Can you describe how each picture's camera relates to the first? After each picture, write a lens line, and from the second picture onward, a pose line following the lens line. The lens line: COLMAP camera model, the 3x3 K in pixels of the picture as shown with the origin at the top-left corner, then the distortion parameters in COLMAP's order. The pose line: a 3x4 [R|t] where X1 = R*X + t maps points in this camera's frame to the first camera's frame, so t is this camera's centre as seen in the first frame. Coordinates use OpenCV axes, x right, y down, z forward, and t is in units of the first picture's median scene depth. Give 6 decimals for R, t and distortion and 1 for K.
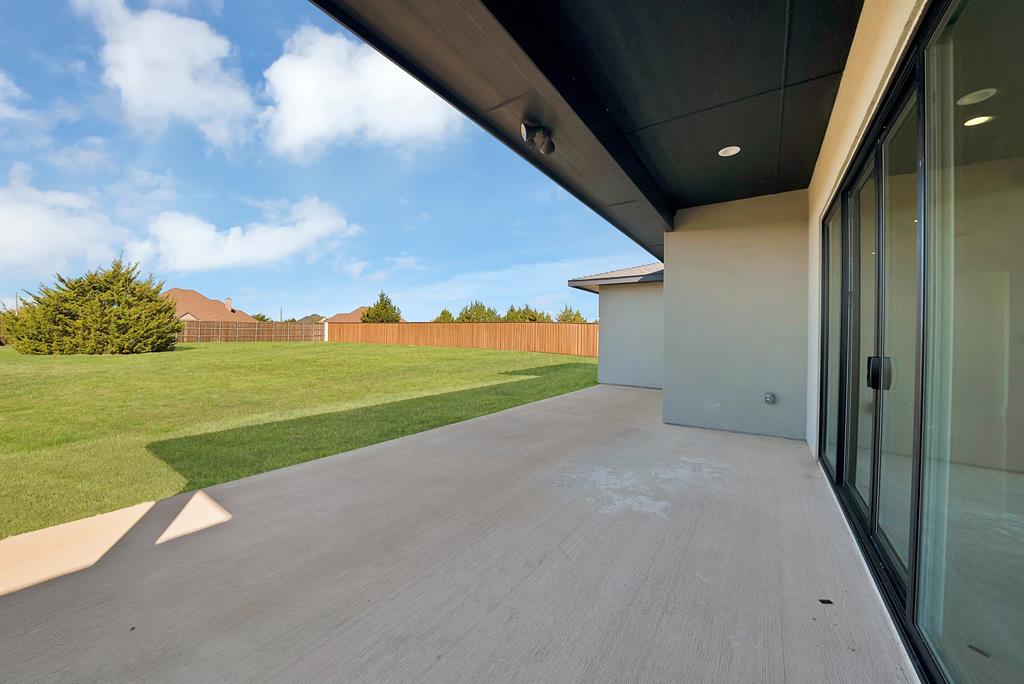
lens RADIAL K [[367.2, 0, 512.0], [0, 367.2, 342.0], [0, 0, 1]] dist [0.000200, 0.000038]
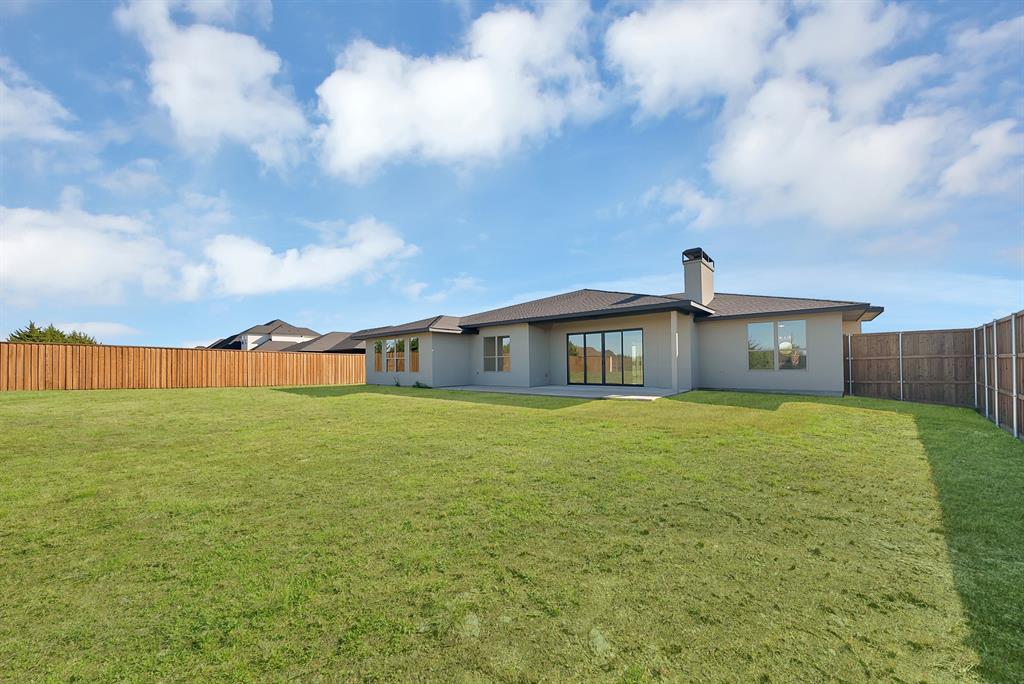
lens RADIAL K [[367.2, 0, 512.0], [0, 367.2, 342.0], [0, 0, 1]] dist [0.000200, 0.000038]
pose [[0.986496, -0.013775, -0.163205, -0.012807], [0.004784, 0.998455, -0.055354, -0.007933], [0.163716, 0.053825, 0.985038, 0.163449]]
